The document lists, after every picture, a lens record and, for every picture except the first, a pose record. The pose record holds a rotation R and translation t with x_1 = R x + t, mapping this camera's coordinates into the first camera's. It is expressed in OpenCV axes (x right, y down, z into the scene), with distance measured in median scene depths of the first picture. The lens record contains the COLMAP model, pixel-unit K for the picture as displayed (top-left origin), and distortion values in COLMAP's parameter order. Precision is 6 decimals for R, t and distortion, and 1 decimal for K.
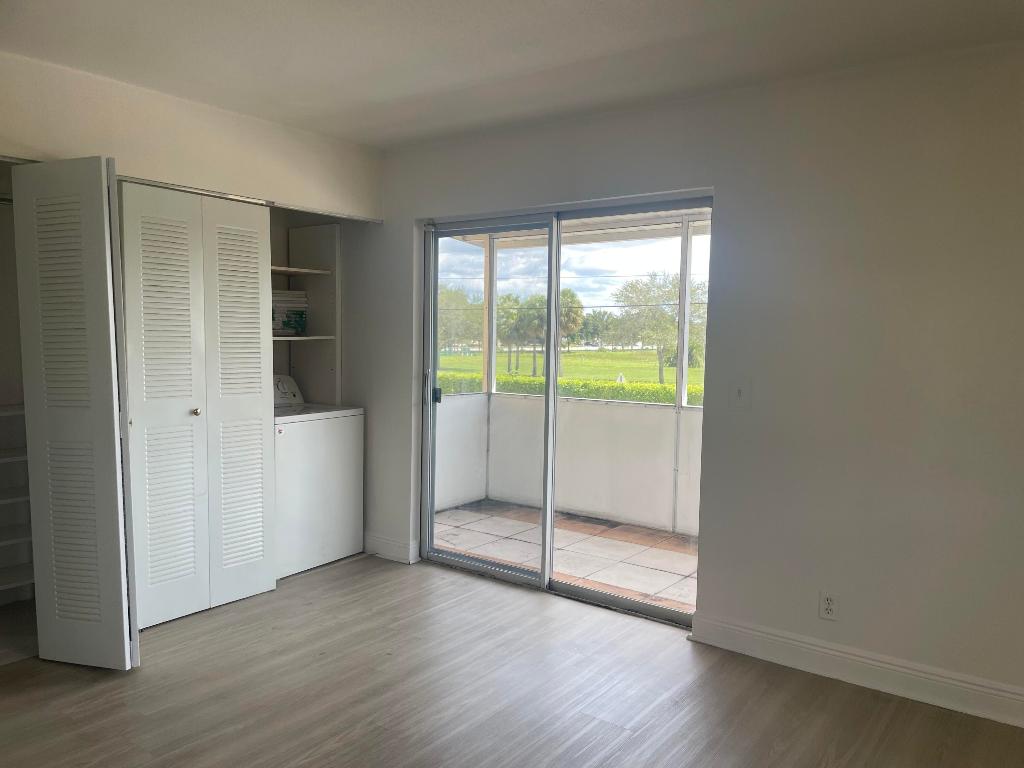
lens RADIAL K [[774.1, 0, 512.0], [0, 774.1, 384.0], [0, 0, 1]] dist [0.082313, -0.109012]
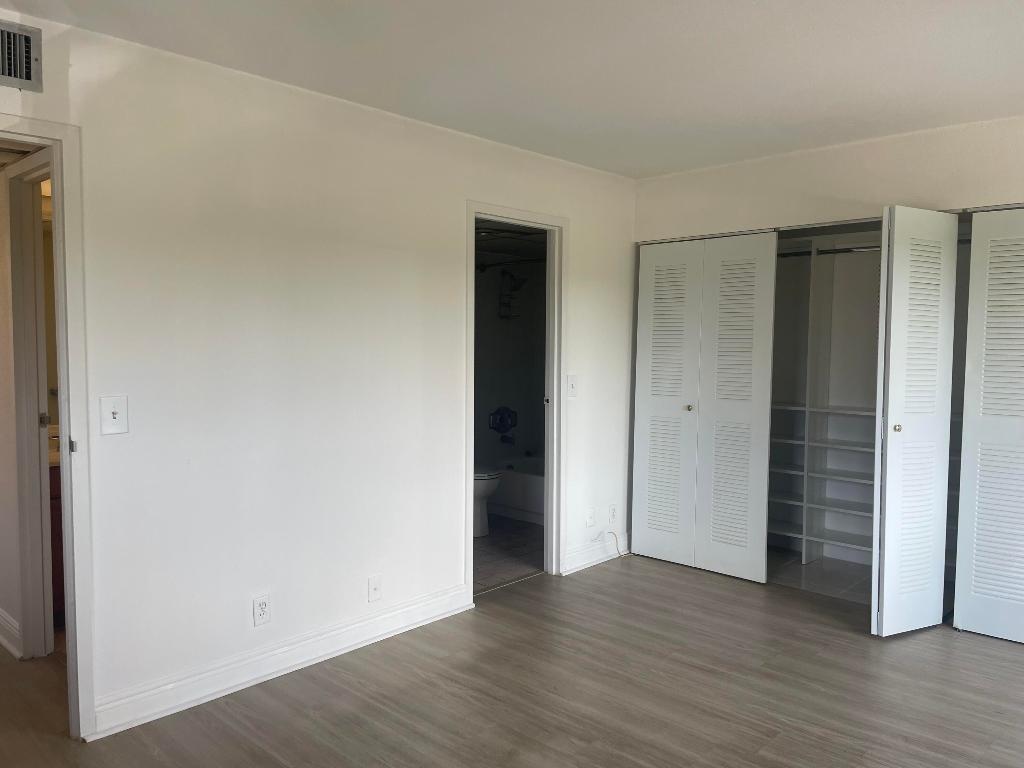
lens RADIAL K [[774.1, 0, 512.0], [0, 774.1, 384.0], [0, 0, 1]] dist [0.082313, -0.109012]
pose [[-0.123458, 0.029568, -0.991909, 0.633990], [-0.077108, 0.996248, 0.039294, -0.006558], [0.989350, 0.081335, -0.120715, 0.517951]]
